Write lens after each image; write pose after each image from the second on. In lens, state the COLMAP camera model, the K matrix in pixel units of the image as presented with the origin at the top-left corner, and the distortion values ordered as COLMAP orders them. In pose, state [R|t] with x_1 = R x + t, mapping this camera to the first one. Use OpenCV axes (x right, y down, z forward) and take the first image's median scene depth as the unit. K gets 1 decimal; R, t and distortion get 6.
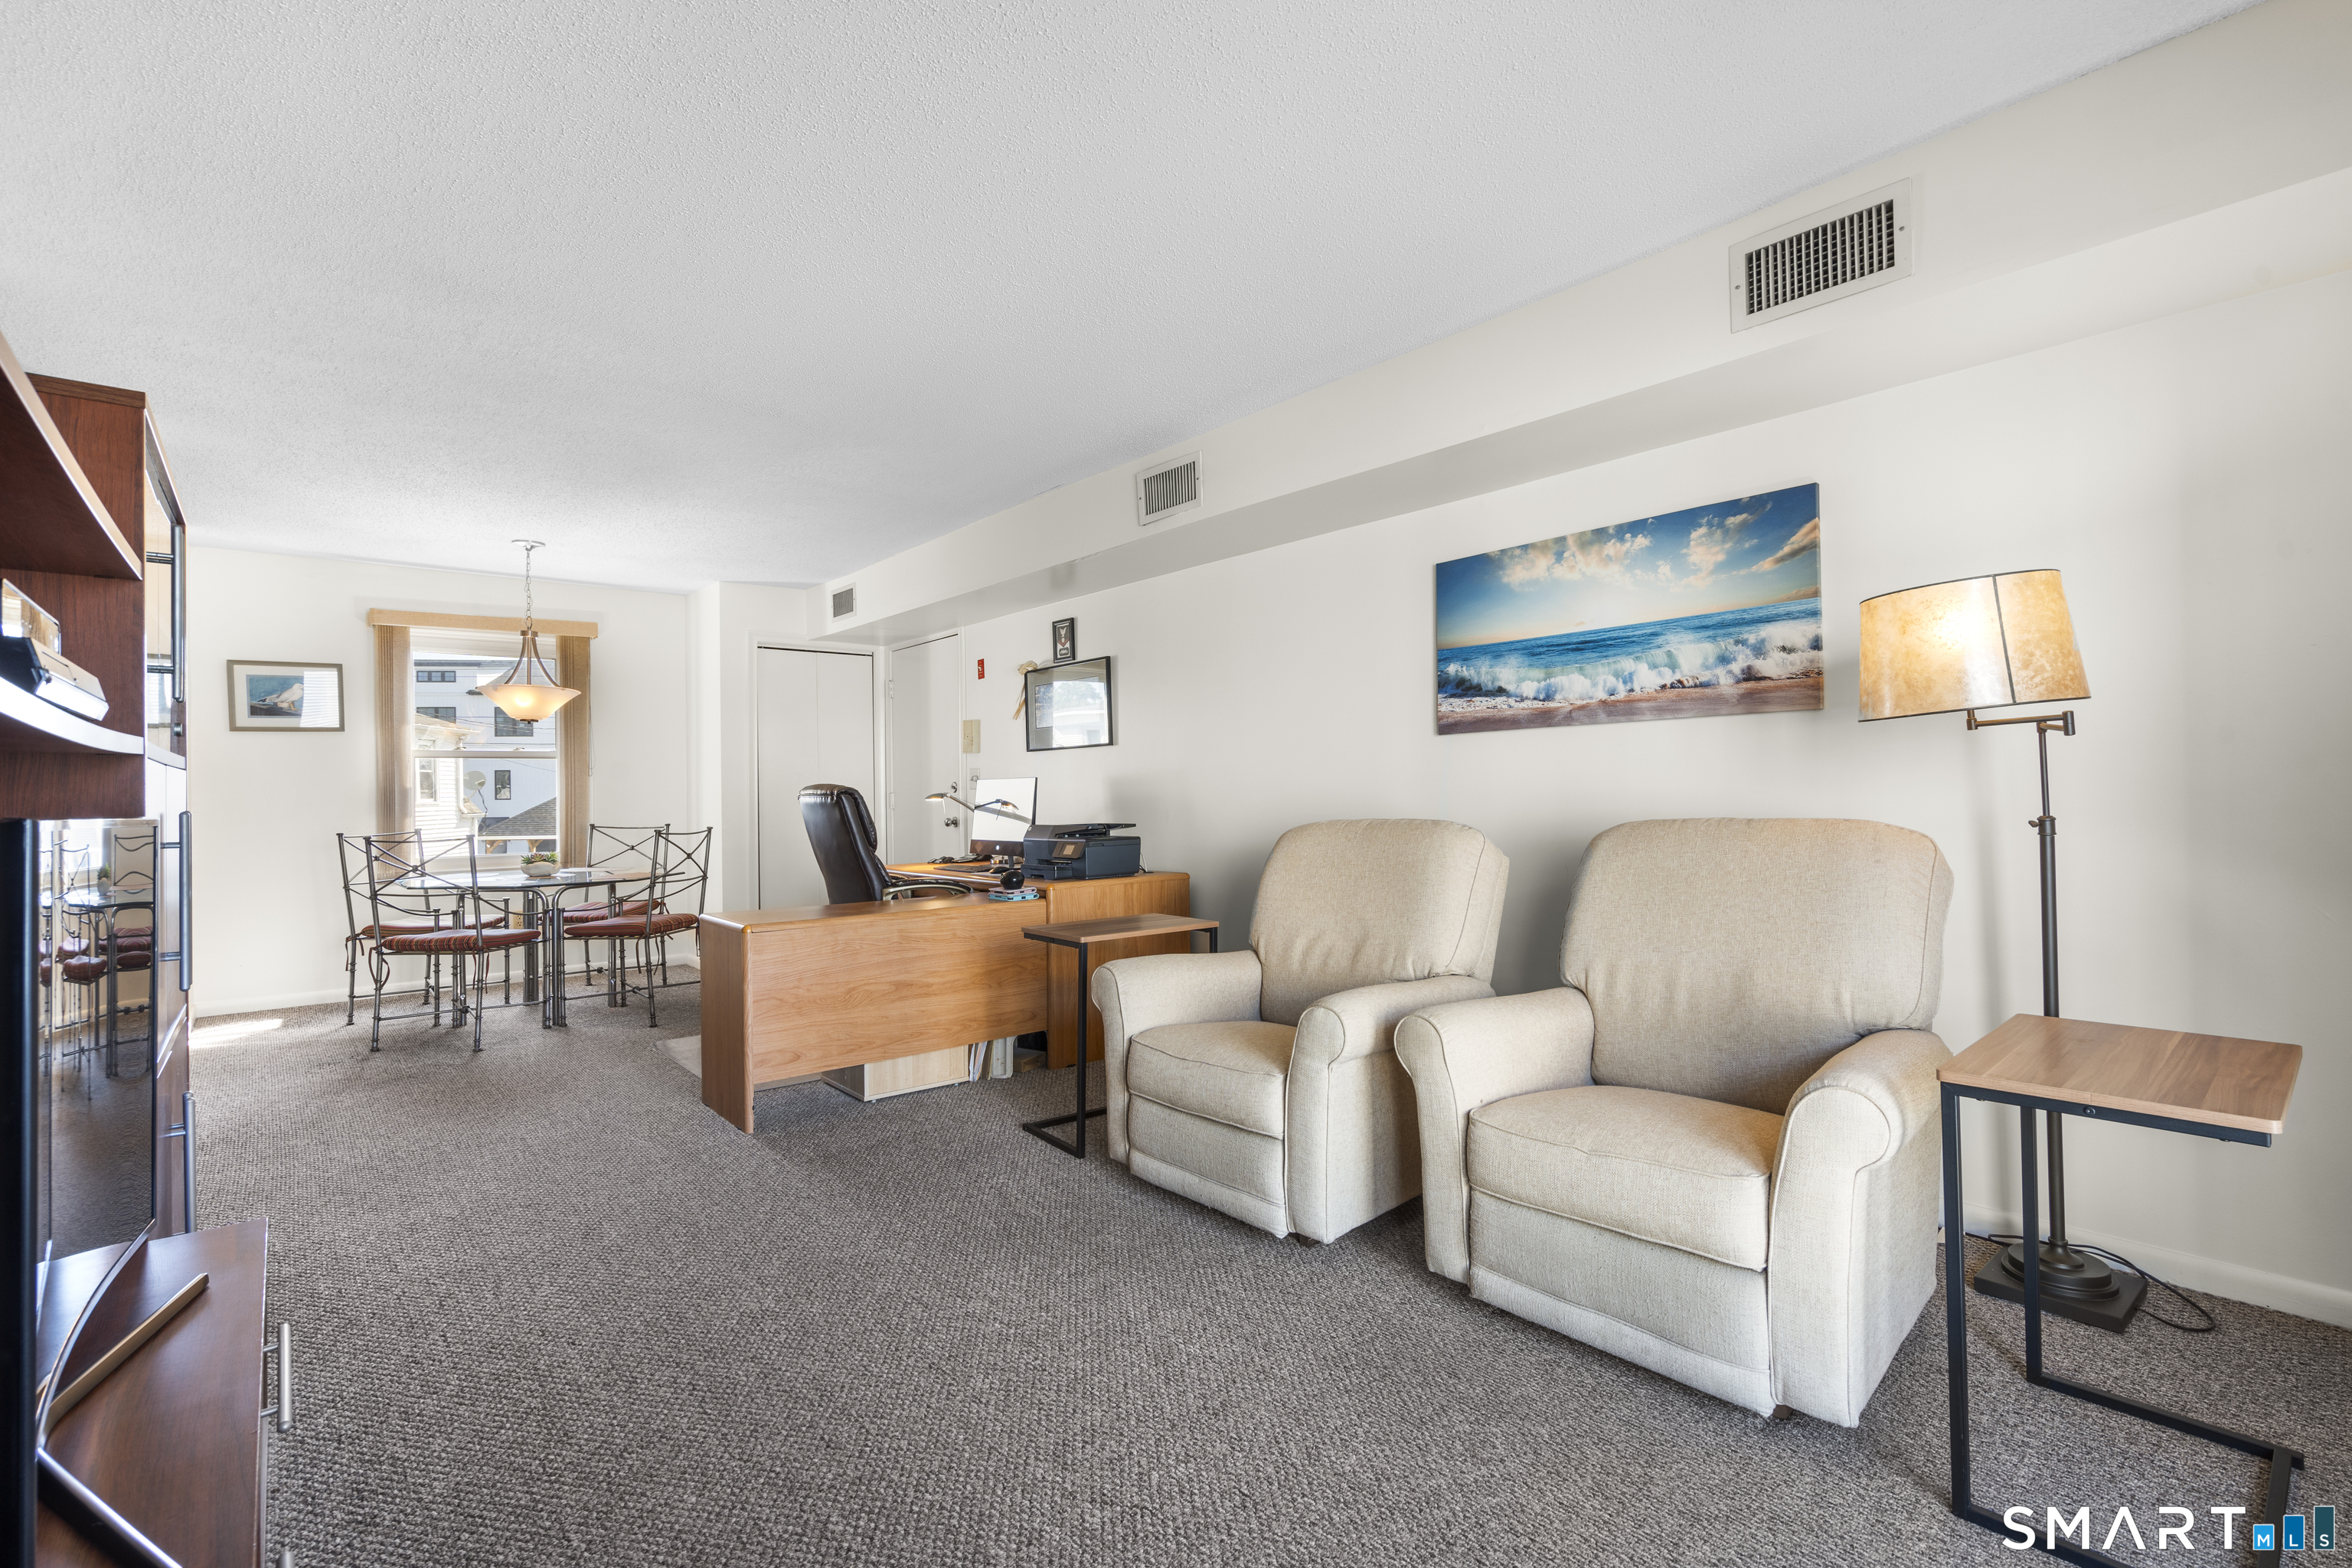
lens RADIAL K [[1029.3, 0, 1176.0], [0, 1029.3, 784.0], [0, 0, 1]] dist [-0.011190, -0.000126]
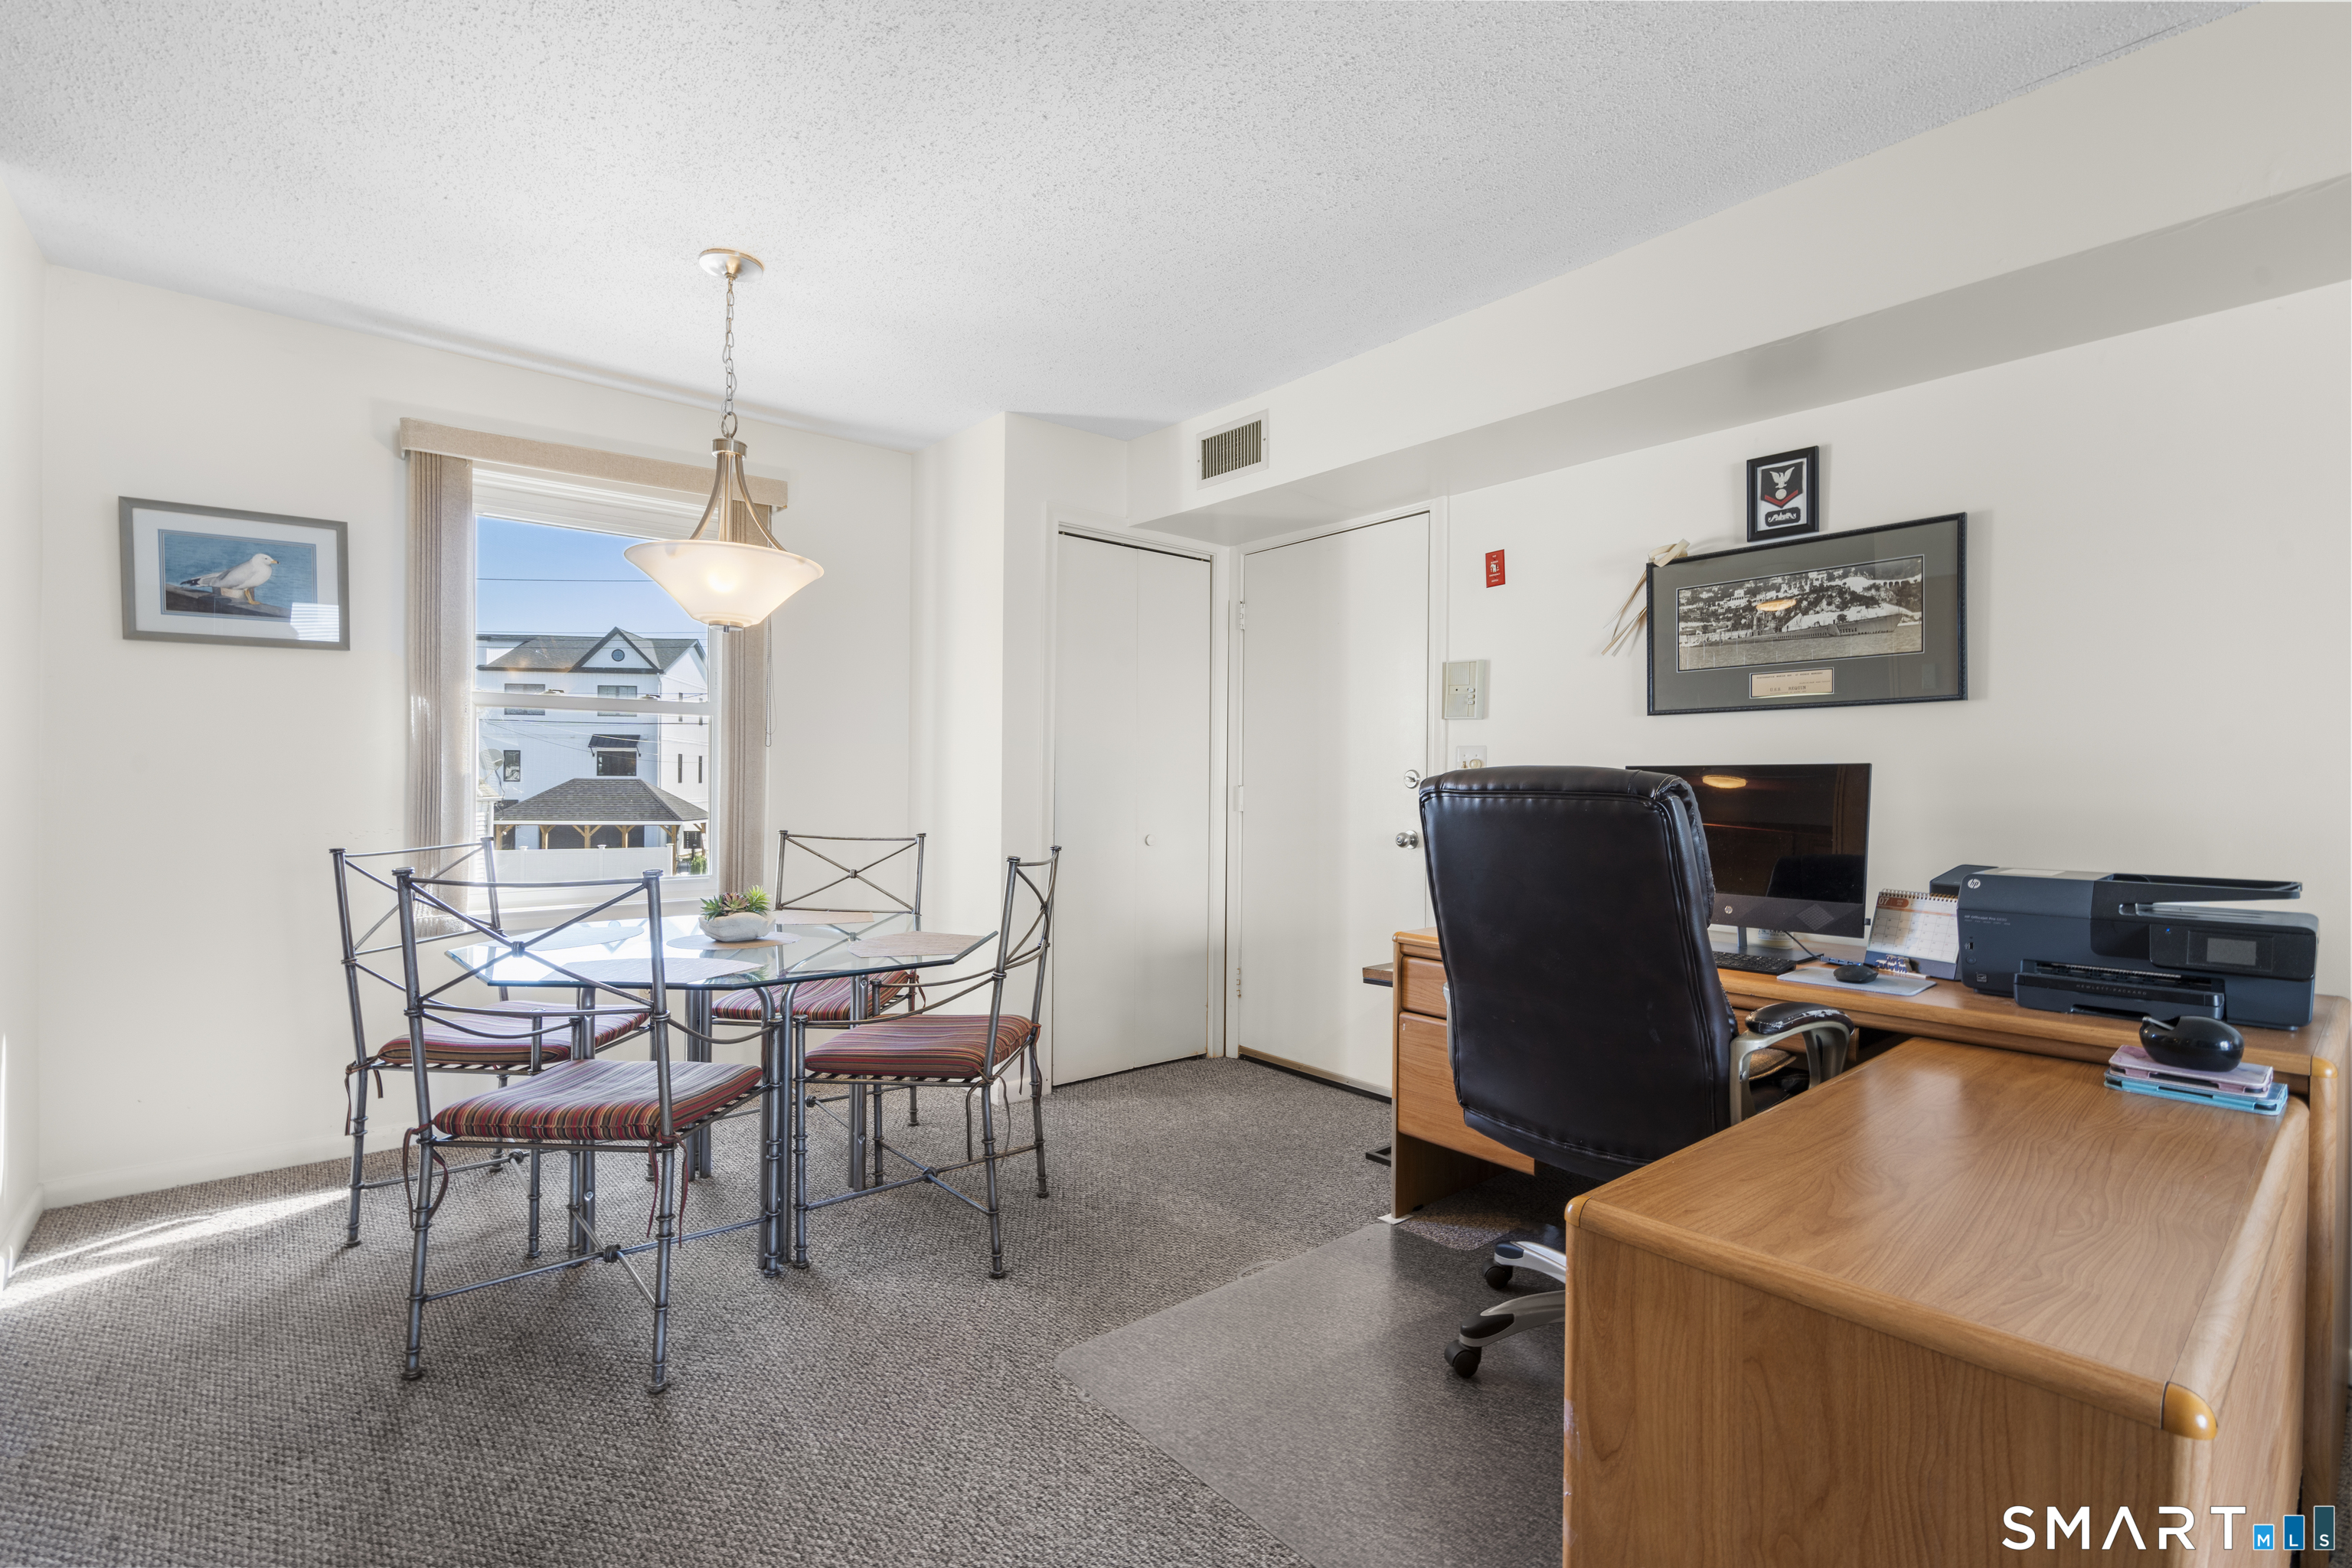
lens RADIAL K [[1029.3, 0, 1176.0], [0, 1029.3, 784.0], [0, 0, 1]] dist [-0.011190, -0.000126]
pose [[0.999790, 0.020476, 0.000341, -0.647542], [-0.020477, 0.999779, 0.004714, 0.011413], [-0.000244, -0.004720, 0.999989, 0.792193]]
